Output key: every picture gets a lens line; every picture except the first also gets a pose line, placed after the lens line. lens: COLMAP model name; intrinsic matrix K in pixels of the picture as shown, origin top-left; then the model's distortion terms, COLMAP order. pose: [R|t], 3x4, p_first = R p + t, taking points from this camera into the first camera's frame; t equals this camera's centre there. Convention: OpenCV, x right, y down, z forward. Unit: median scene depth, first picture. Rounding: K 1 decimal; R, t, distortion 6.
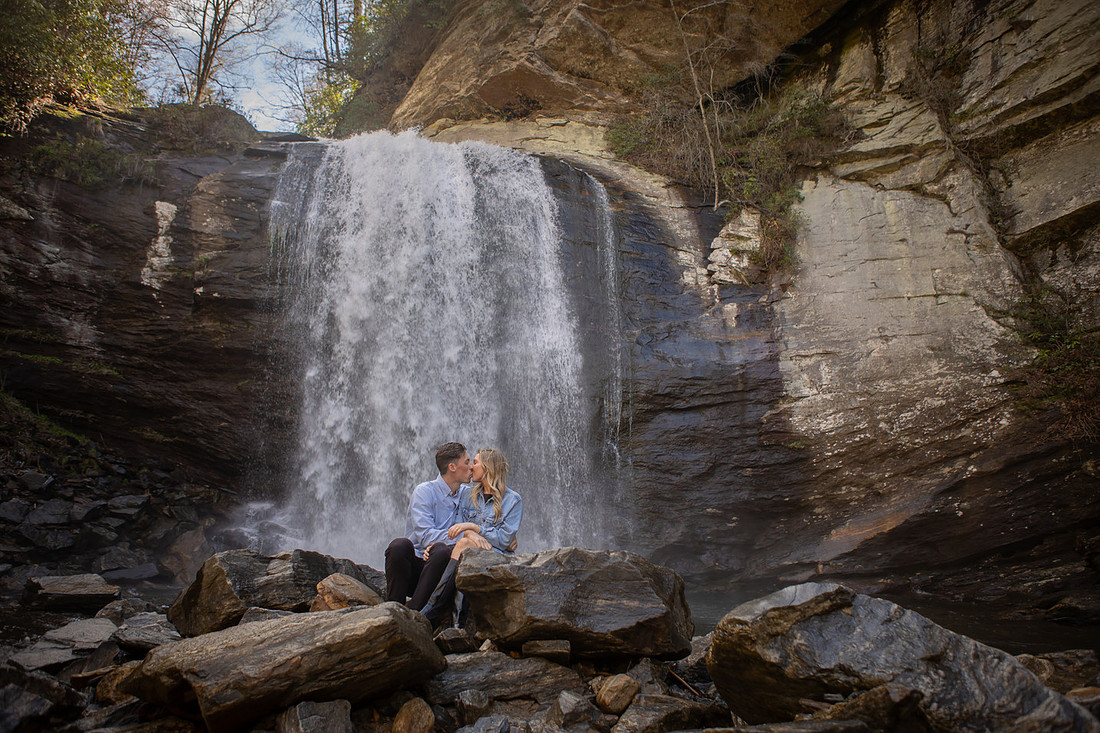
lens RADIAL K [[749.7, 0, 553.7], [0, 749.7, 364.0], [0, 0, 1]] dist [-0.103951, 0.065139]
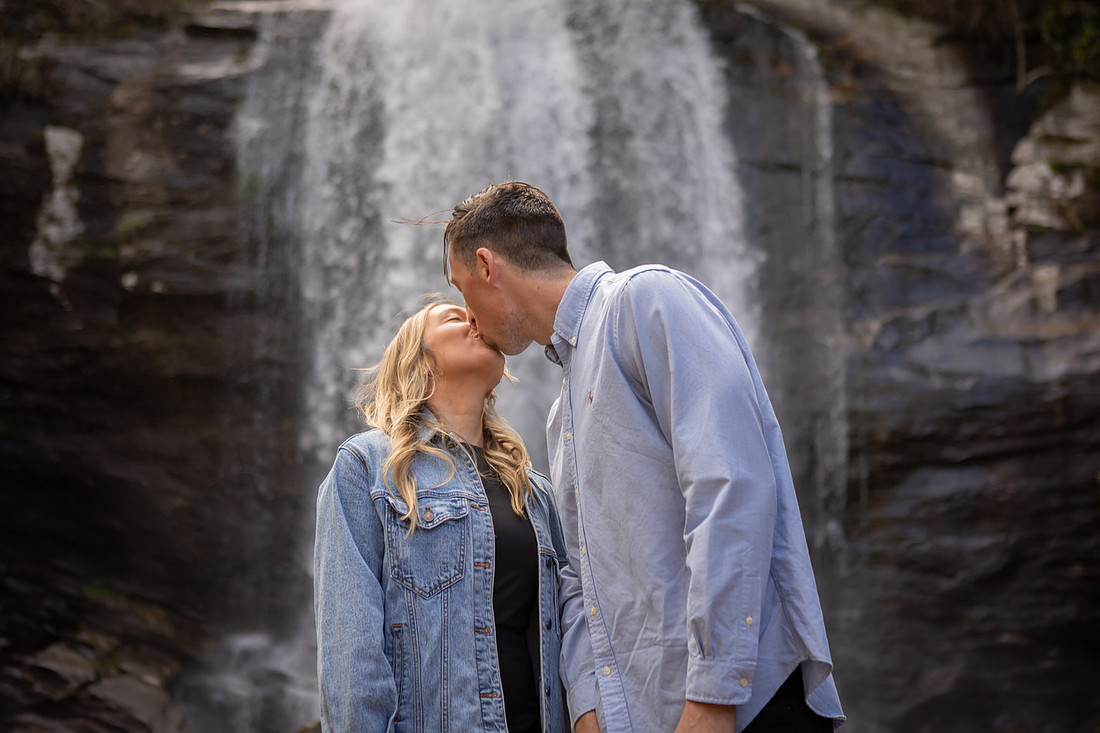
lens RADIAL K [[1594.4, 0, 559.3], [0, 1594.4, 366.3], [0, 0, 1]] dist [0.049827, 0.000000]
pose [[0.988332, -0.035075, -0.148223, 0.054649], [0.040759, 0.998539, 0.035488, -0.067140], [0.146762, -0.041115, 0.988317, -0.251400]]
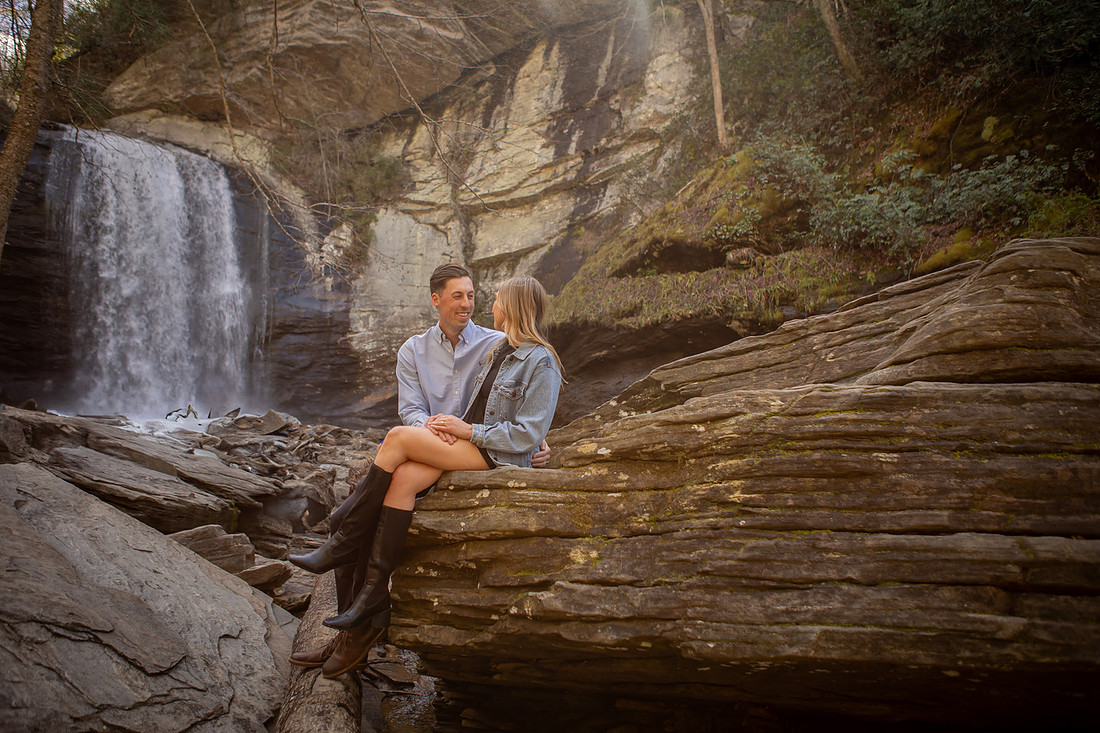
lens RADIAL K [[749.7, 0, 547.6], [0, 749.7, 359.3], [0, 0, 1]] dist [-0.103951, 0.065139]
pose [[0.901080, 0.042959, 0.431521, -0.071937], [-0.123047, 0.979511, 0.159429, -0.257204], [-0.415830, -0.196755, 0.887903, -0.987915]]
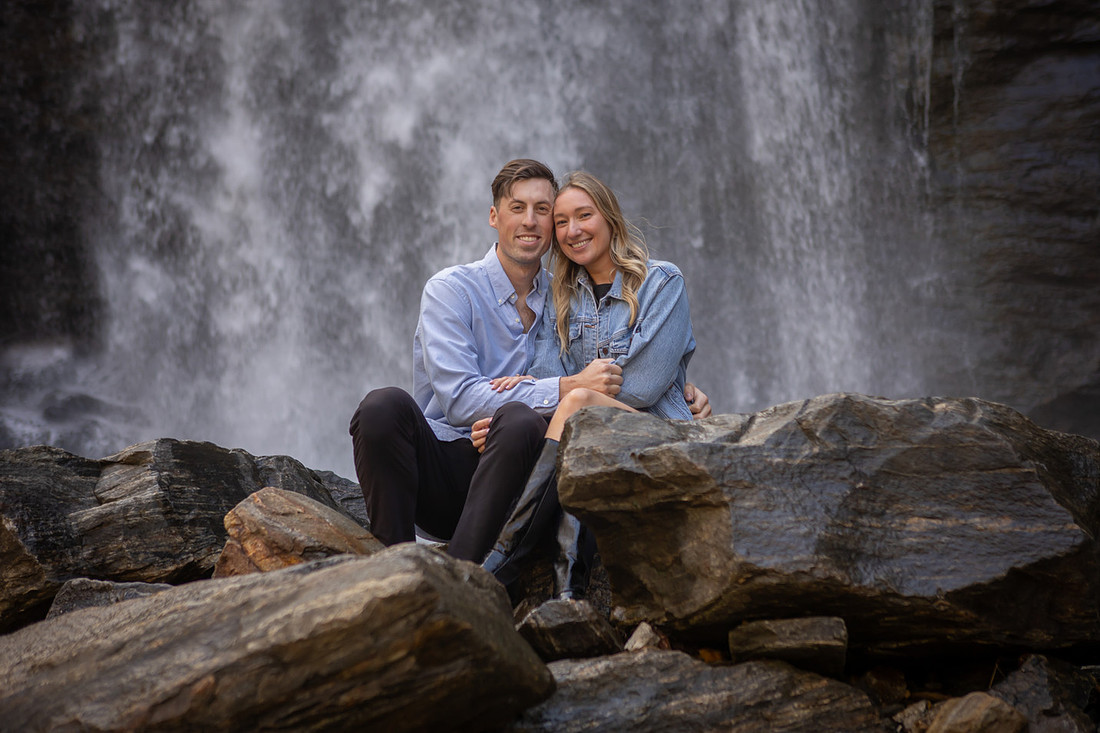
lens RADIAL K [[1904.3, 0, 591.3], [0, 1904.3, 340.5], [0, 0, 1]] dist [0.086291, 0.000000]
pose [[0.994723, -0.049034, -0.090122, -0.002340], [0.065921, 0.978547, 0.195195, 0.001017], [0.078618, -0.200106, 0.976615, -0.002698]]
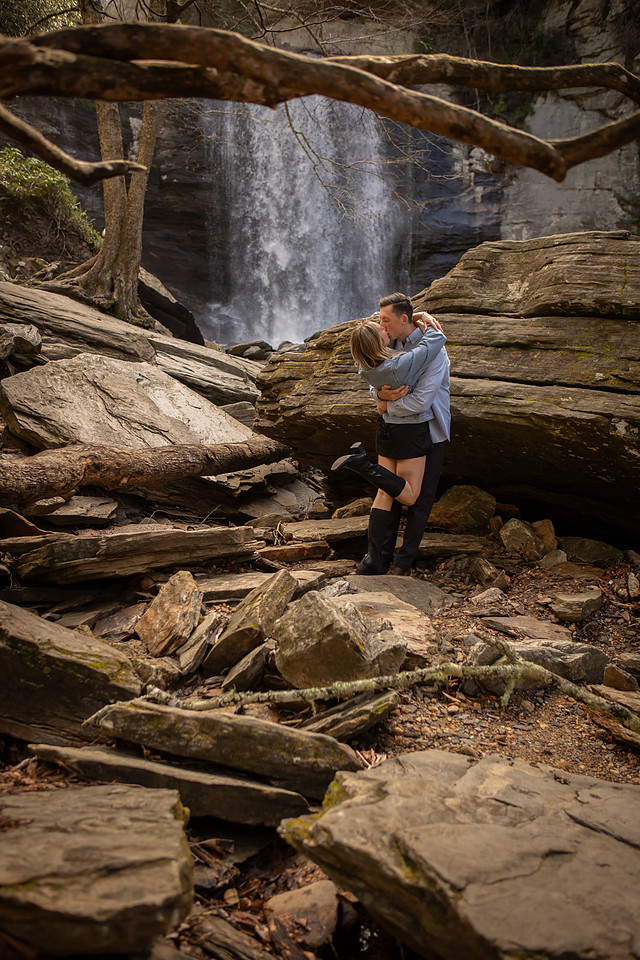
lens RADIAL K [[889.7, 0, 318.3], [0, 889.7, 479.3], [0, 0, 1]] dist [-0.034101, 0.000000]
pose [[0.998094, 0.015483, -0.059738, 0.001131], [0.010119, 0.913855, 0.405915, -0.308281], [0.060877, -0.405746, 0.911956, -1.189026]]
